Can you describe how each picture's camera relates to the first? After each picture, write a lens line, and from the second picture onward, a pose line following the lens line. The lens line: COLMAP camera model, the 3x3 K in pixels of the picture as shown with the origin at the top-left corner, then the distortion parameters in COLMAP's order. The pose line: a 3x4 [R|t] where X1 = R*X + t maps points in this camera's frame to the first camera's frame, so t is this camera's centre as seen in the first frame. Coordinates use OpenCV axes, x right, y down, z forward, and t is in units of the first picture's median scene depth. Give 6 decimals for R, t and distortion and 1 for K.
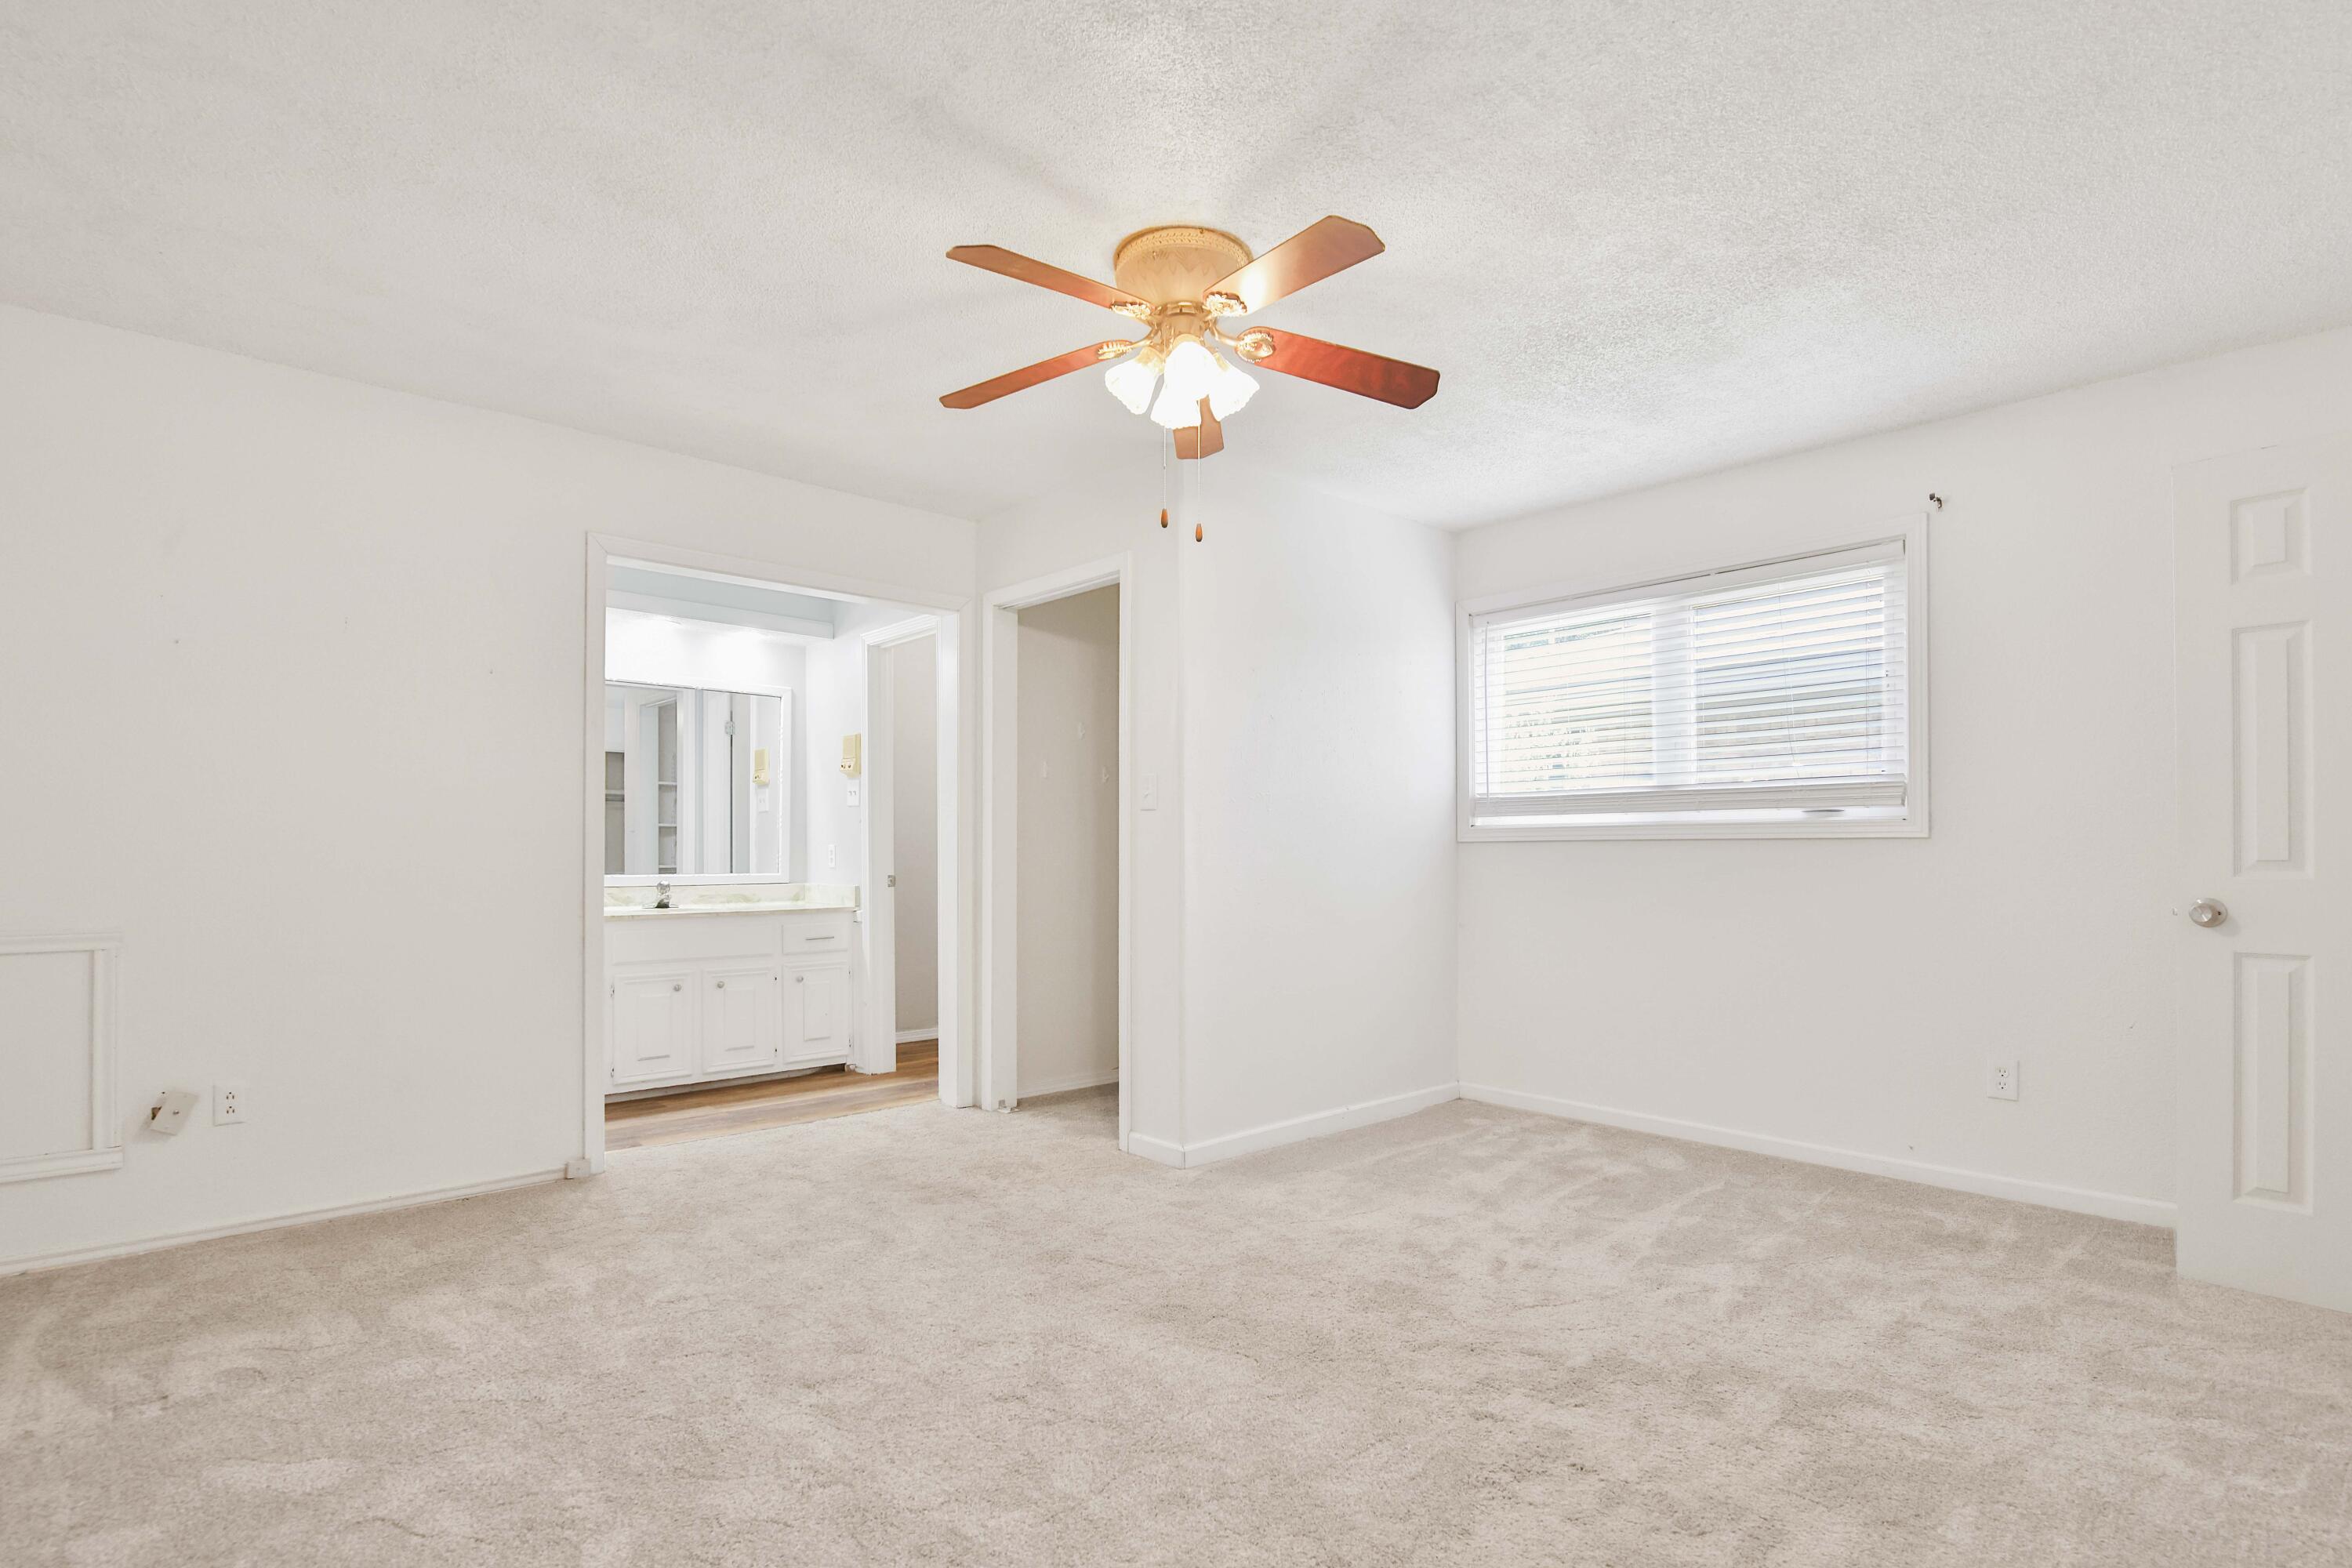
lens RADIAL K [[1165.0, 0, 1163.0], [0, 1165.0, 837.3], [0, 0, 1]] dist [-0.013269, -0.000968]
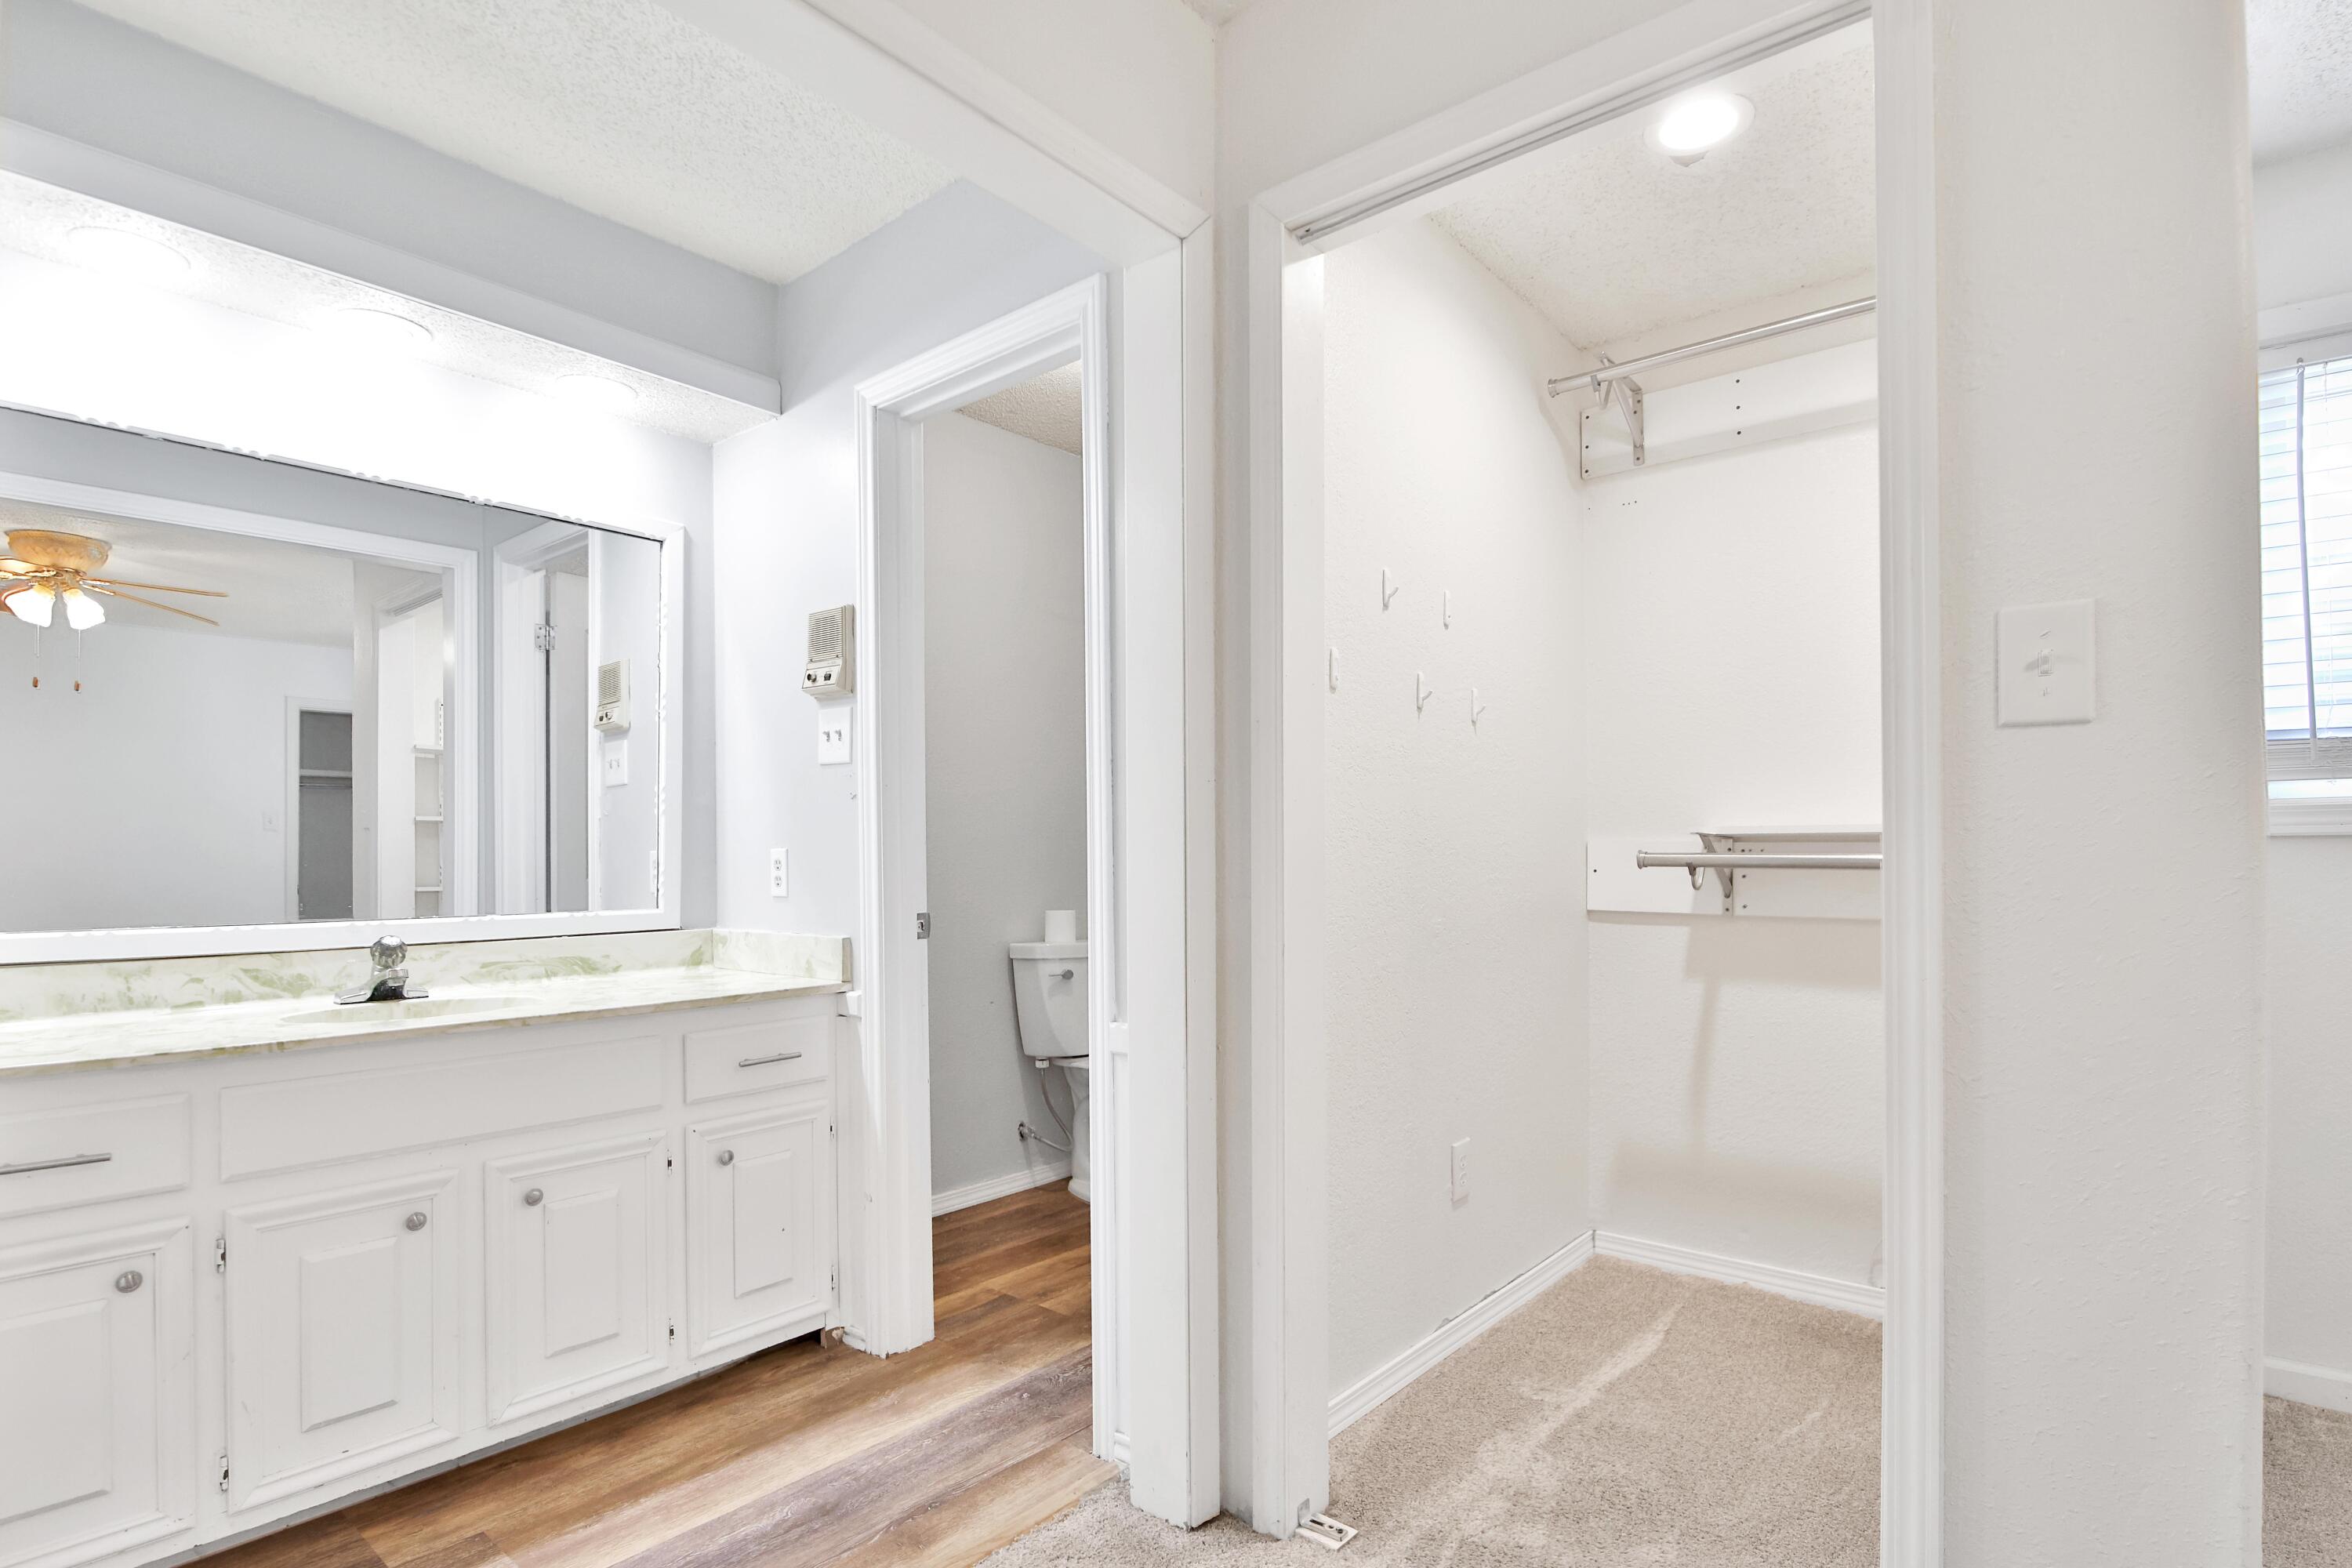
lens RADIAL K [[1165.0, 0, 1163.0], [0, 1165.0, 837.3], [0, 0, 1]] dist [-0.013269, -0.000968]
pose [[0.989997, -0.004688, 0.141008, -0.208546], [0.005290, 0.999978, -0.003899, 0.004631], [-0.140987, 0.004606, 0.990001, 0.539995]]
